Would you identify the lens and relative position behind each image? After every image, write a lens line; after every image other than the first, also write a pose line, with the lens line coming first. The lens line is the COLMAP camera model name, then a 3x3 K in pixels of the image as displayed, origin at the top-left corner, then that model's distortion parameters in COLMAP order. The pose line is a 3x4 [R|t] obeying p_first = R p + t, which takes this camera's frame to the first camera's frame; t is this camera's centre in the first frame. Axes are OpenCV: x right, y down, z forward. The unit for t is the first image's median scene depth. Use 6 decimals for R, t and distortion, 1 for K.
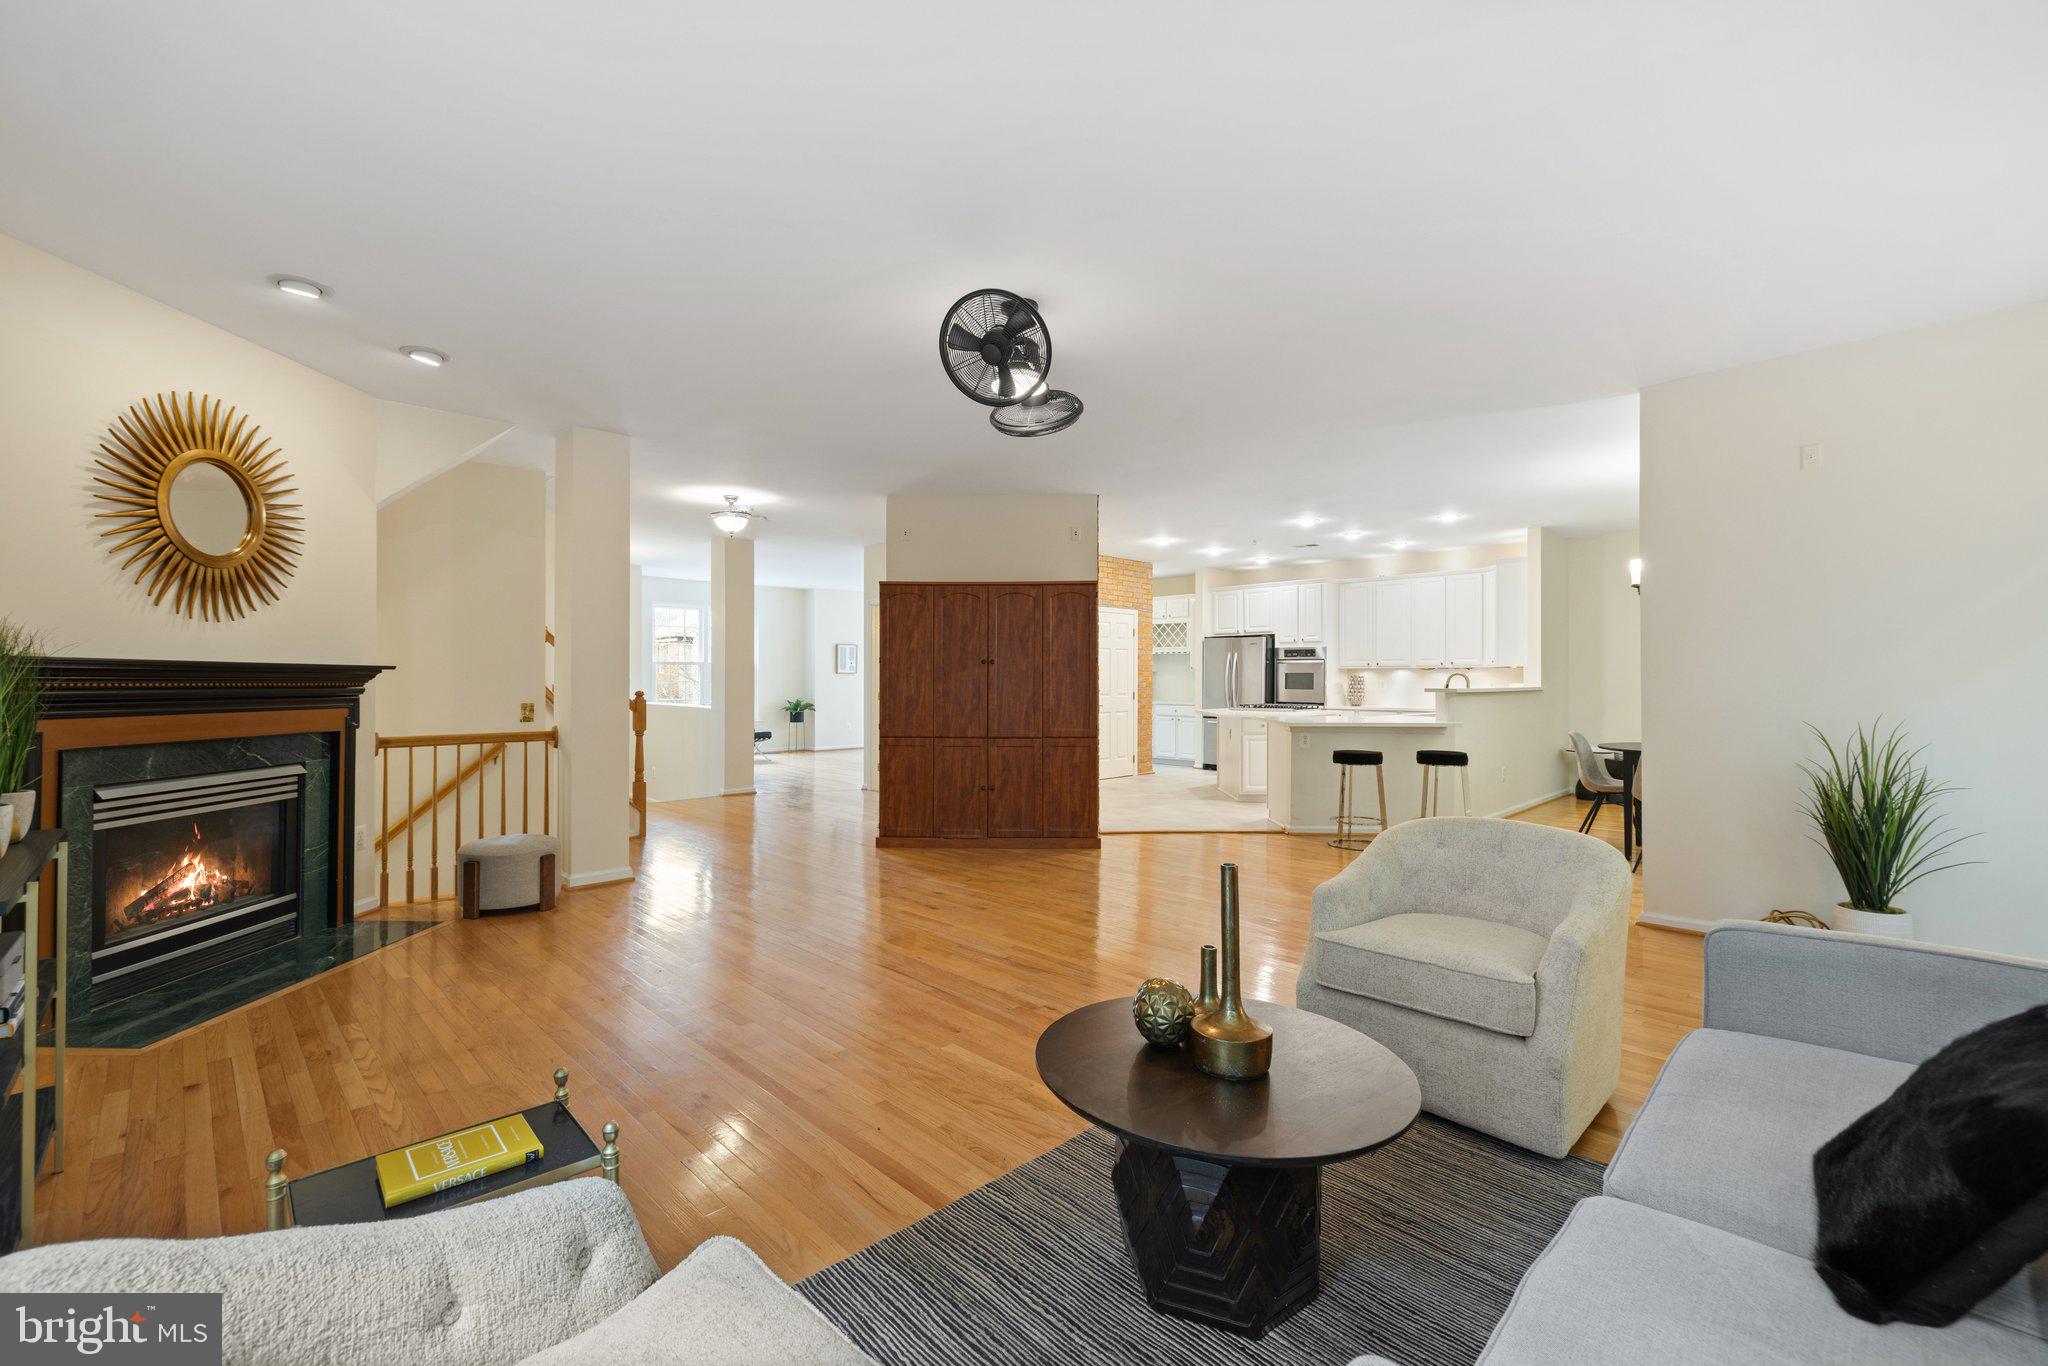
lens RADIAL K [[868.9, 0, 1002.7], [0, 868.9, 672.9], [0, 0, 1]] dist [-0.000363, 0.000126]
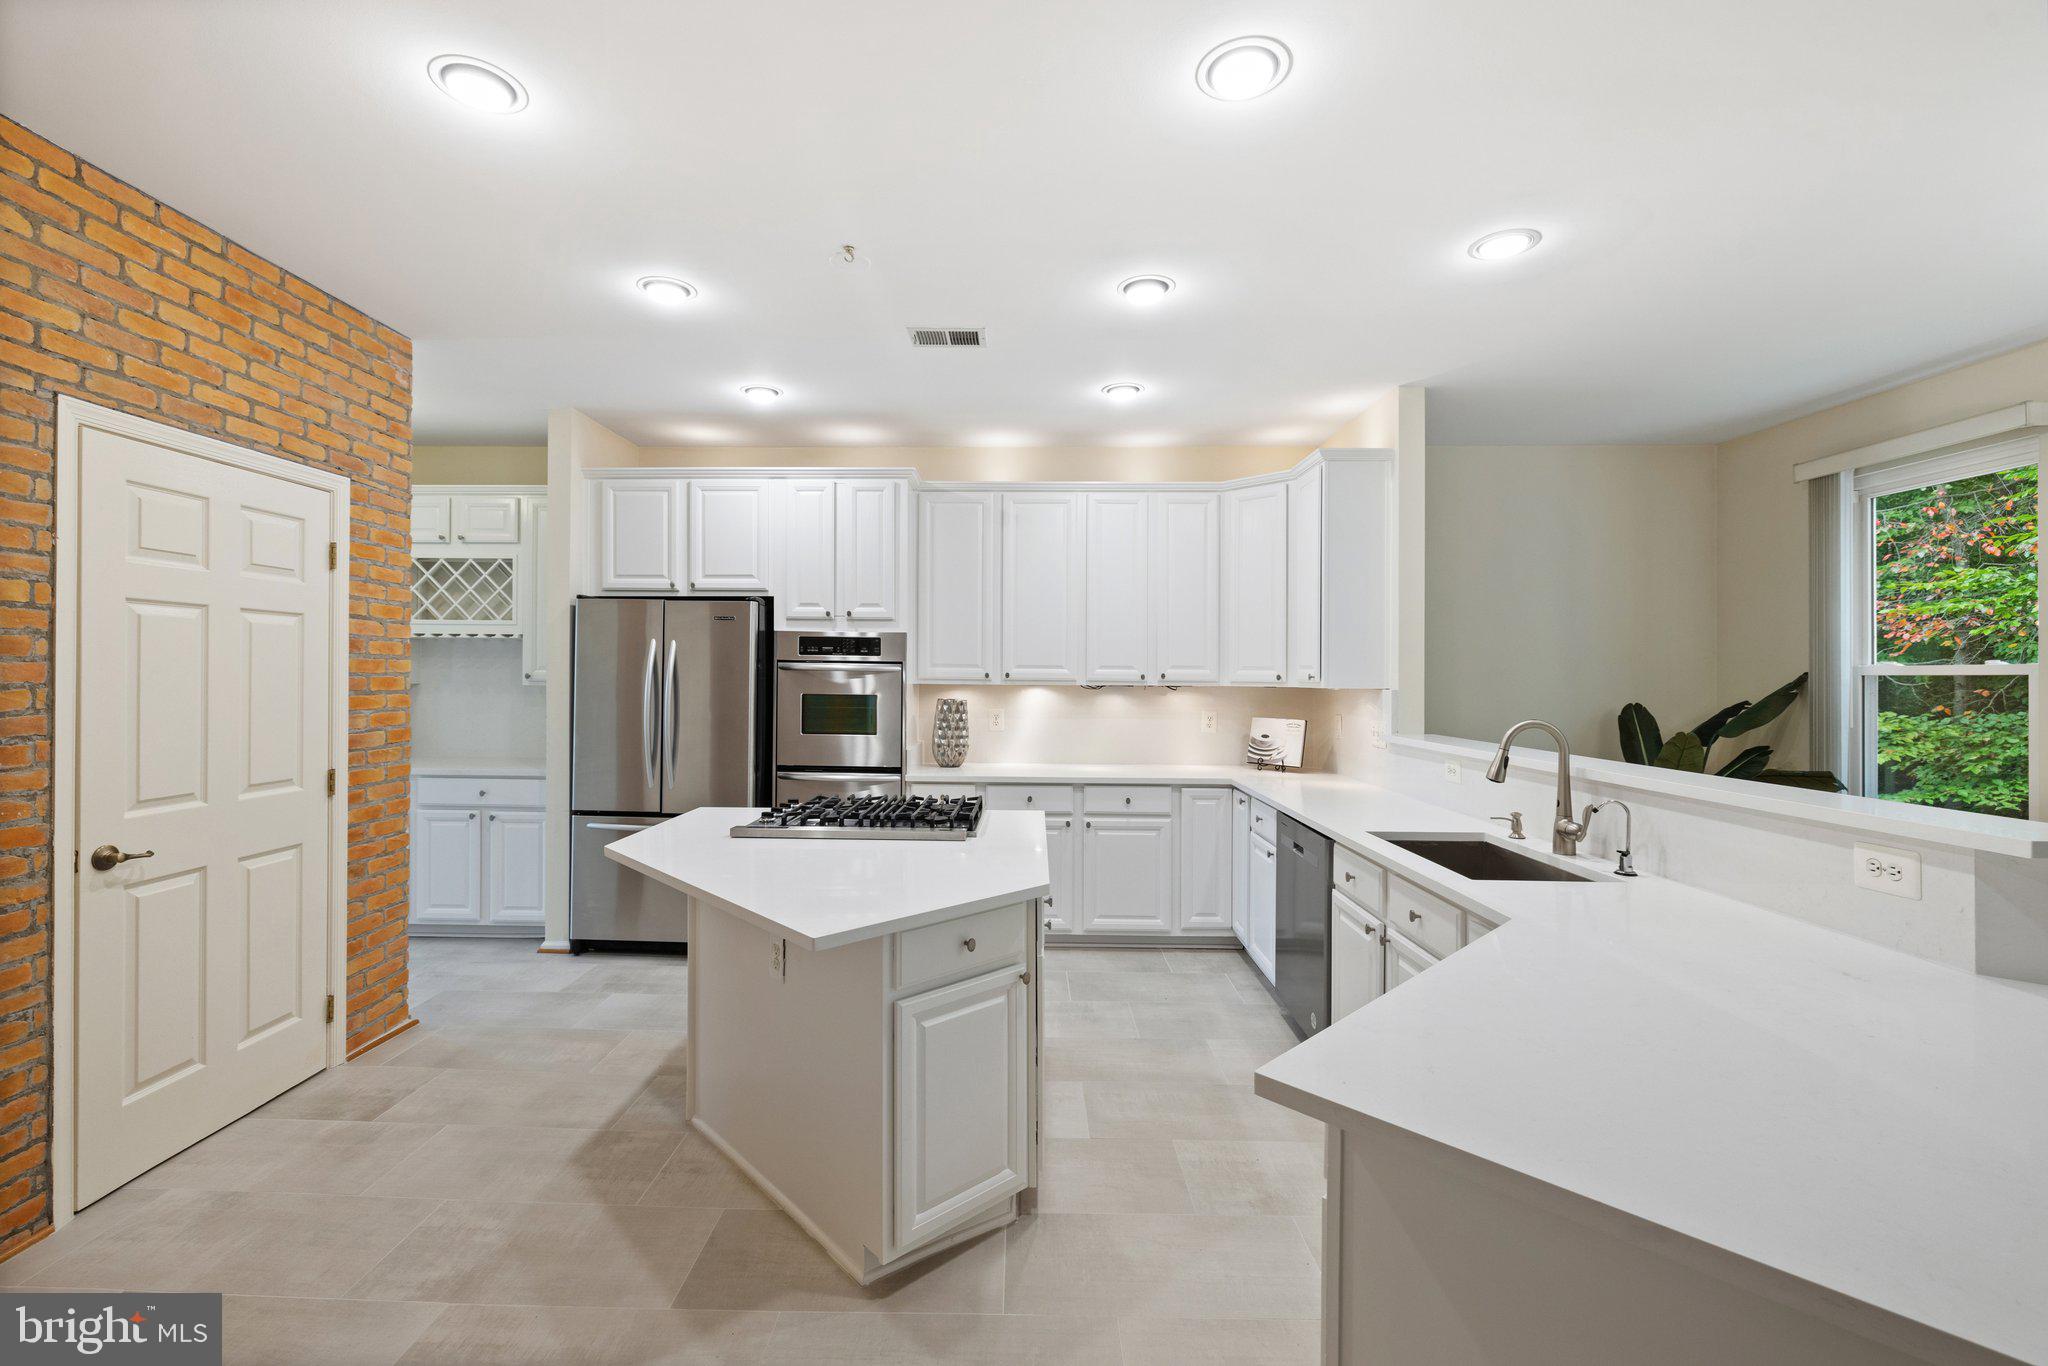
lens RADIAL K [[859.5, 0, 993.4], [0, 859.5, 673.7], [0, 0, 1]] dist [-0.000782, -0.000065]
pose [[0.713151, 0.003105, 0.701003, 0.107791], [-0.011966, 0.999898, 0.007744, -0.013546], [-0.700908, -0.013911, 0.713116, 0.646219]]
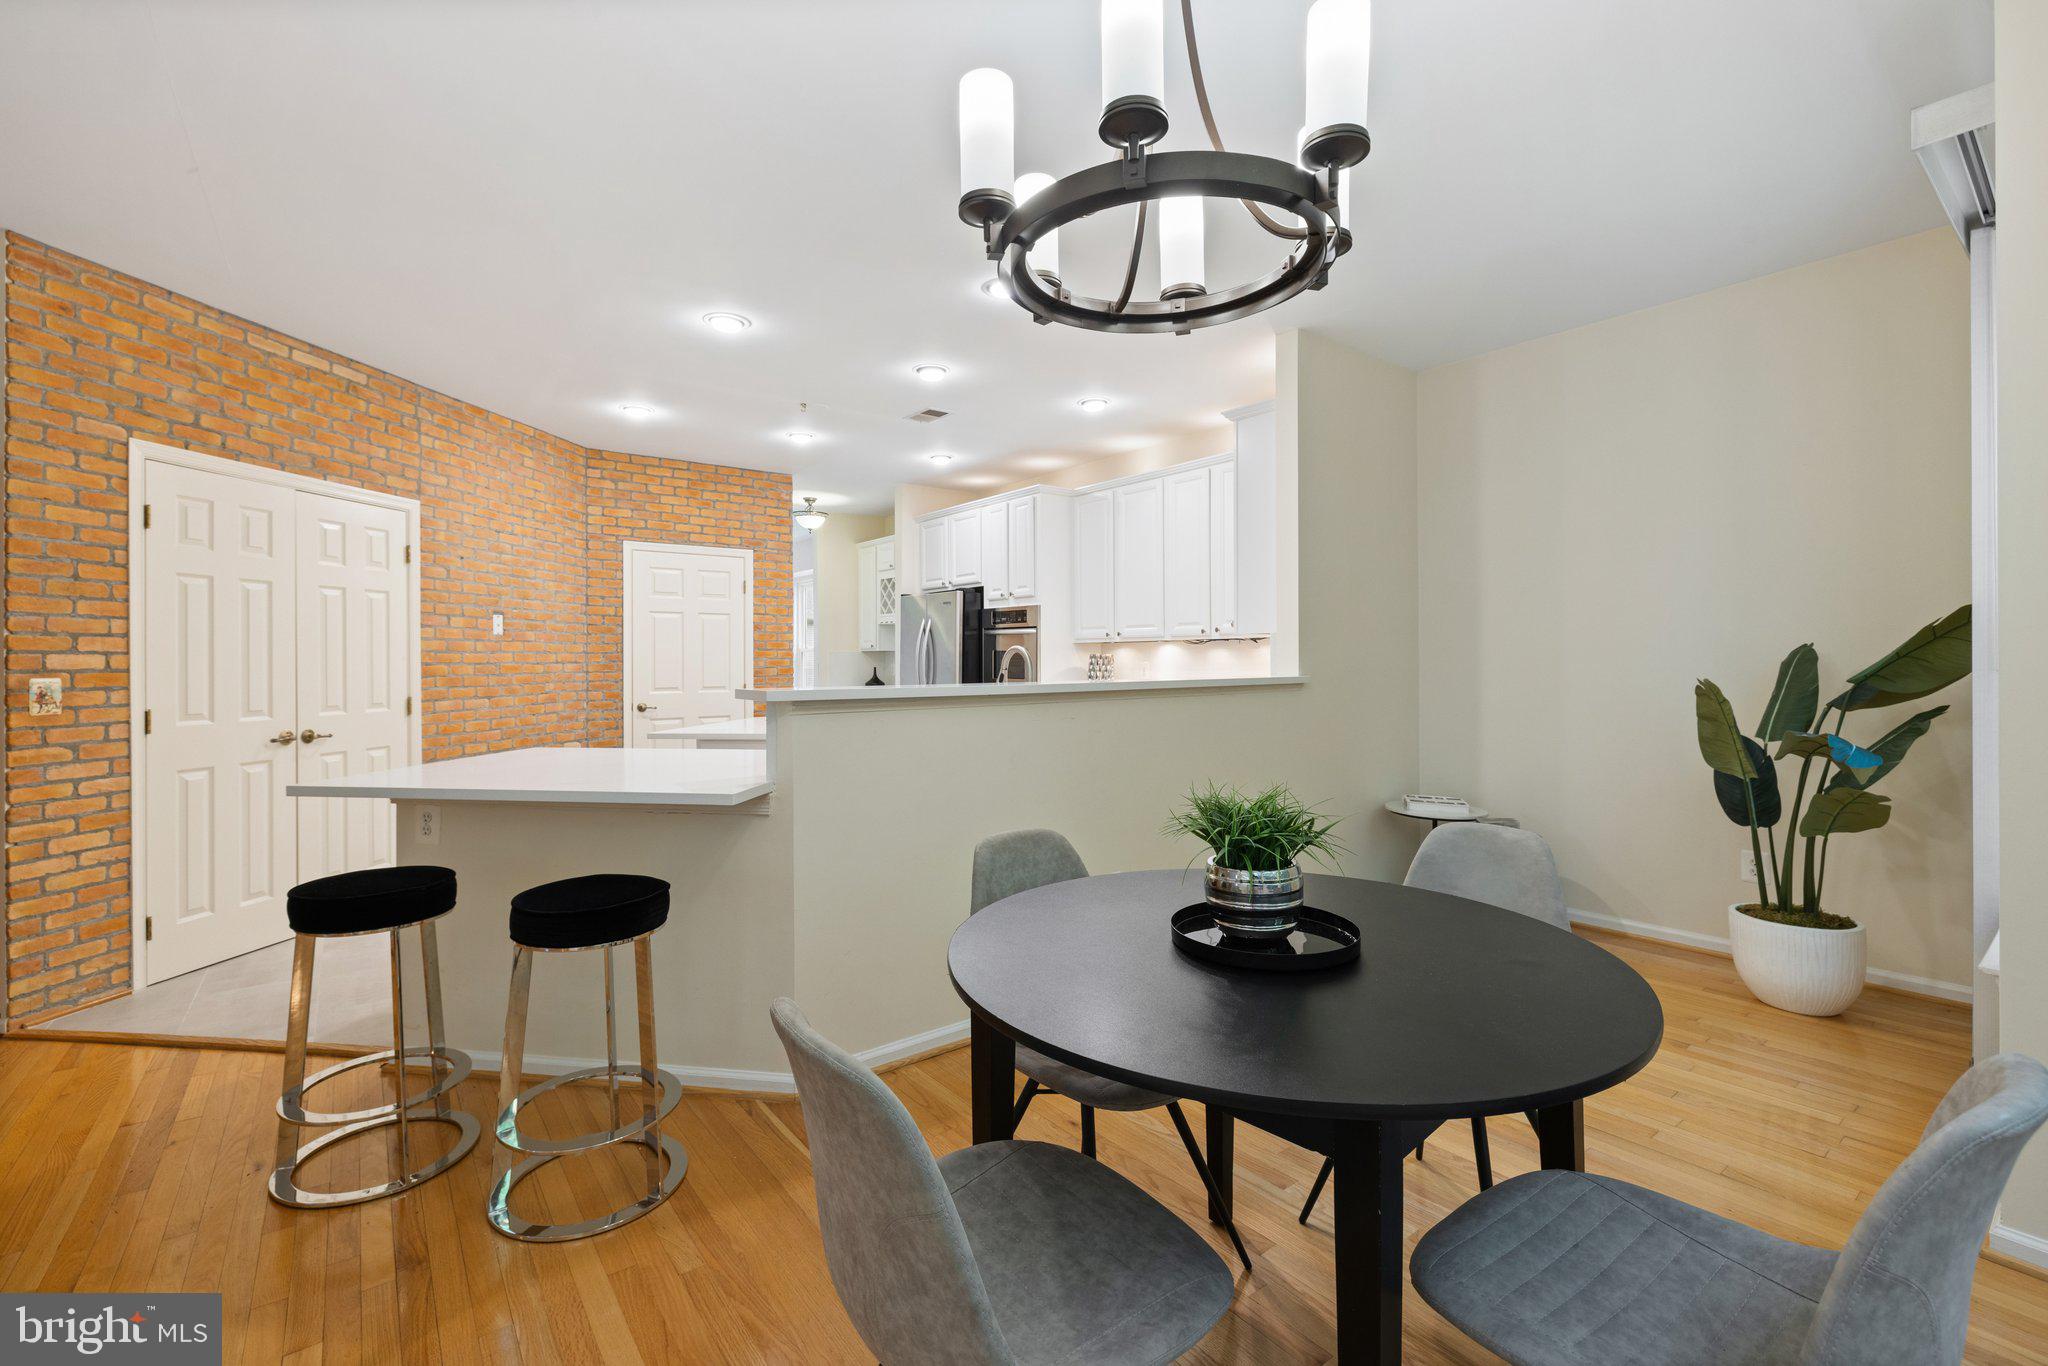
lens RADIAL K [[881.6, 0, 1032.9], [0, 881.6, 661.8], [0, 0, 1]] dist [0.000324, 0.000100]
pose [[0.994934, -0.008382, -0.100184, 0.408624], [0.009339, 0.999915, 0.009089, 0.002128], [0.100099, -0.009979, 0.994927, 0.398345]]
